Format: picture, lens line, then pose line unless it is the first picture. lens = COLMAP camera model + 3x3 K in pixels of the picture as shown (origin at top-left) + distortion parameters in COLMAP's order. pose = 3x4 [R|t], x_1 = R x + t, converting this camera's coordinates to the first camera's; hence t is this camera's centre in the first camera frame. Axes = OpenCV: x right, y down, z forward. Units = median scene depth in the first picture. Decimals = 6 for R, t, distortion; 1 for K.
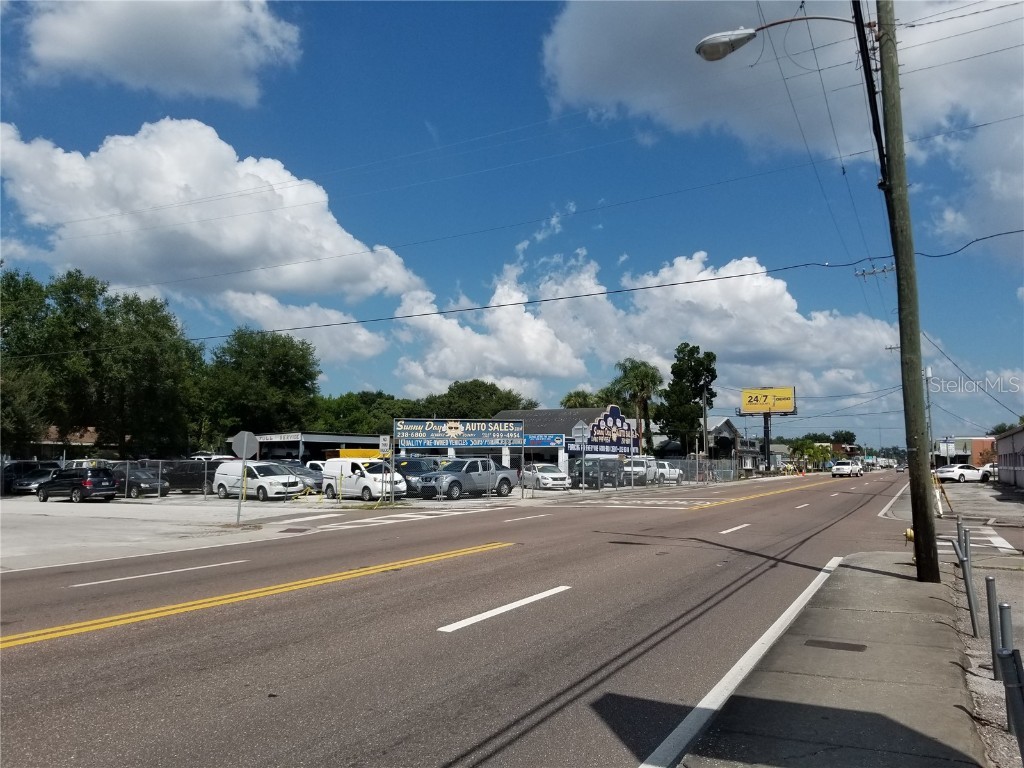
lens RADIAL K [[740.6, 0, 516.2], [0, 740.6, 381.7], [0, 0, 1]] dist [0.069318, -0.122988]
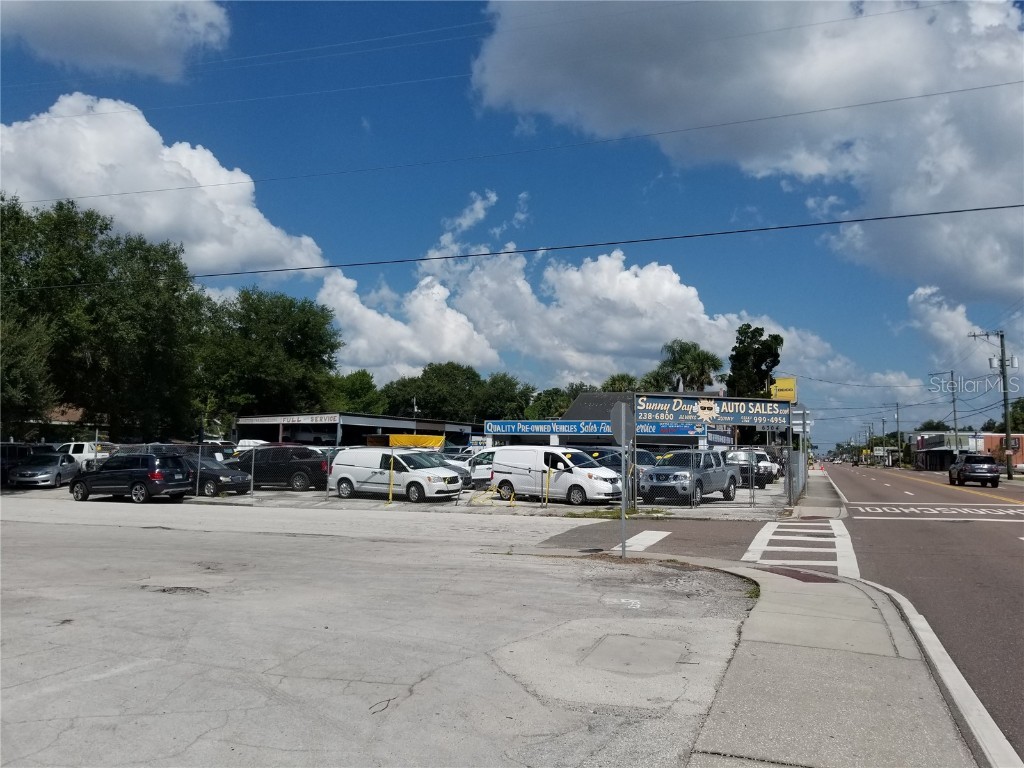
lens RADIAL K [[740.6, 0, 516.2], [0, 740.6, 381.7], [0, 0, 1]] dist [0.069318, -0.122988]
pose [[0.993243, 0.024018, 0.113541, -0.266887], [-0.025725, 0.999577, 0.013594, 0.022888], [-0.113167, -0.016423, 0.993440, 0.212952]]
